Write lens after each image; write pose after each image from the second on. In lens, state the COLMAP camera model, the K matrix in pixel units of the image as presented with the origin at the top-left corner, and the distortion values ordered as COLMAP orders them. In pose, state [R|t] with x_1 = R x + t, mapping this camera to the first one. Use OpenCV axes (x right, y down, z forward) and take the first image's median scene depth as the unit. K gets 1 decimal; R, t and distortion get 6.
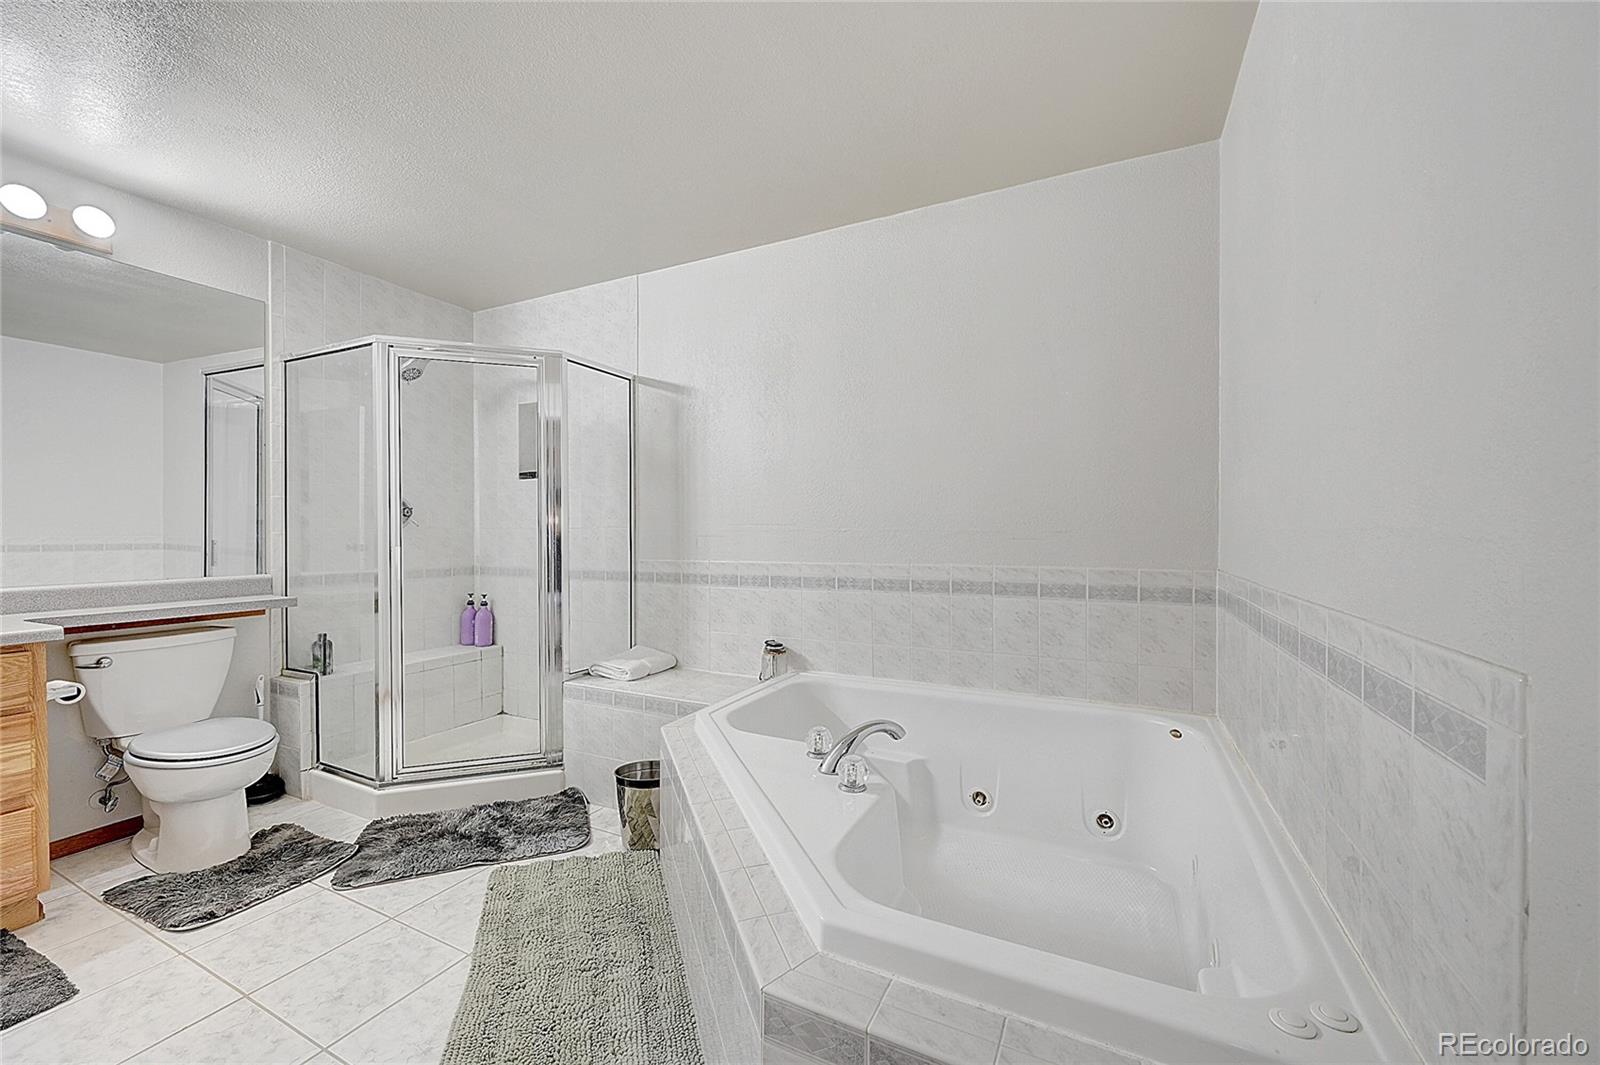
lens RADIAL K [[628.6, 0, 802.2], [0, 628.6, 539.9], [0, 0, 1]] dist [0.000435, -0.000274]
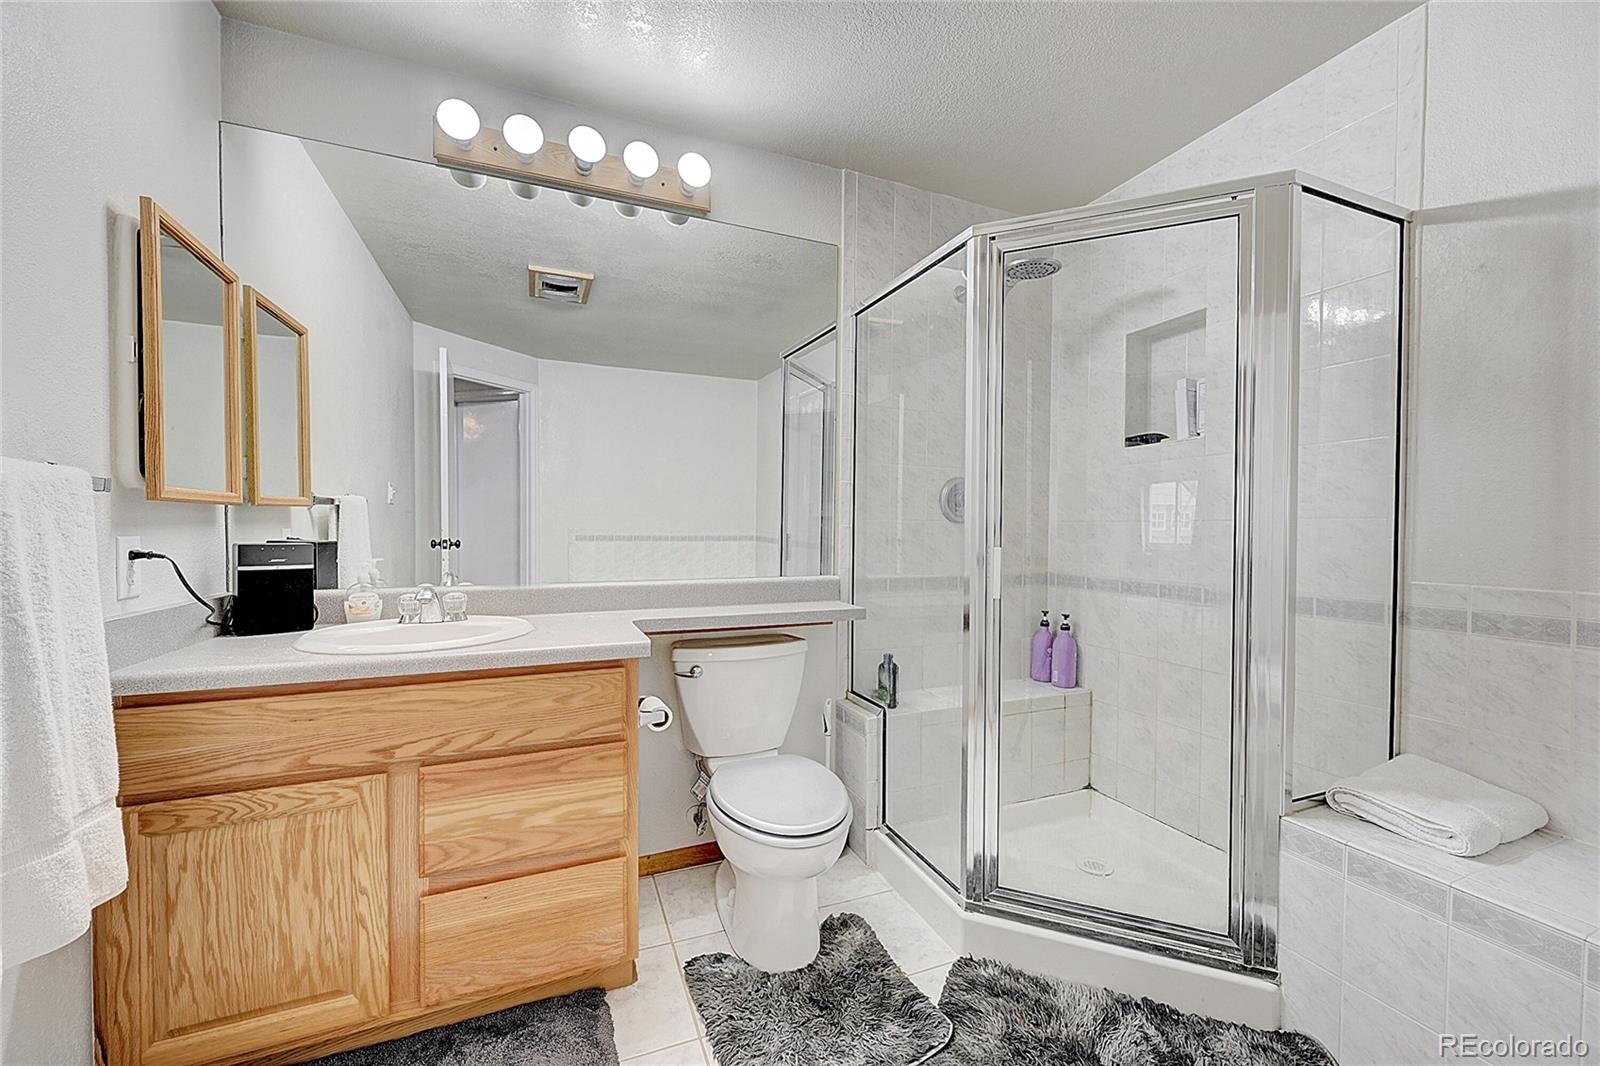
lens RADIAL K [[628.8, 0, 804.2], [0, 628.8, 536.4], [0, 0, 1]] dist [-0.000835, 0.000148]
pose [[0.748208, 0.013363, -0.663329, -0.334323], [-0.013221, 0.999899, 0.005230, -0.001006], [0.663332, 0.004857, 0.748310, 0.354262]]
